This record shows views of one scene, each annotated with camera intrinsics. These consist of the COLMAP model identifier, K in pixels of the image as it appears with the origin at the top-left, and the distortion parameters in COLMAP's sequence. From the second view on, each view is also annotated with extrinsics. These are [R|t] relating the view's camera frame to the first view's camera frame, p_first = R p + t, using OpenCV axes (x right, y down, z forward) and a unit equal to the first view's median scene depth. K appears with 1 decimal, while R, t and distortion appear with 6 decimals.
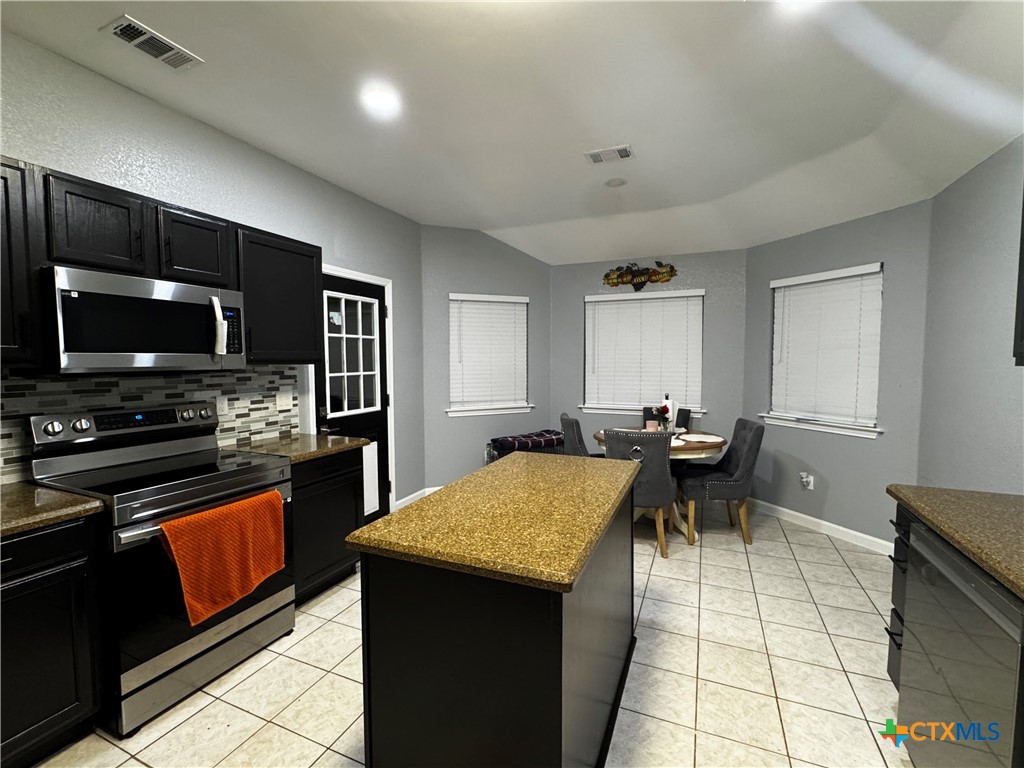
lens RADIAL K [[452.0, 0, 512.0], [0, 452.0, 384.0], [0, 0, 1]] dist [0.000203, -0.000196]
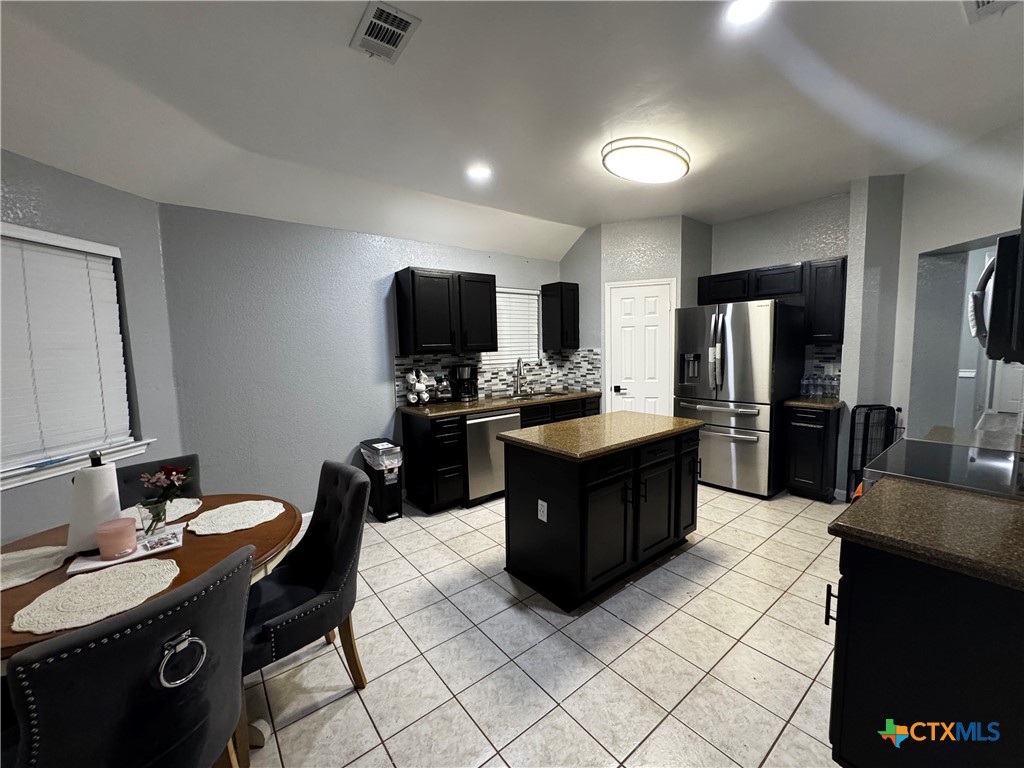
lens RADIAL K [[419.4, 0, 512.0], [0, 419.4, 384.0], [0, 0, 1]] dist [-0.001562, 0.000313]
pose [[-0.887511, -0.022638, 0.460231, -0.223270], [0.050265, 0.988076, 0.145532, -0.103246], [-0.458037, 0.152294, -0.875790, 1.551611]]
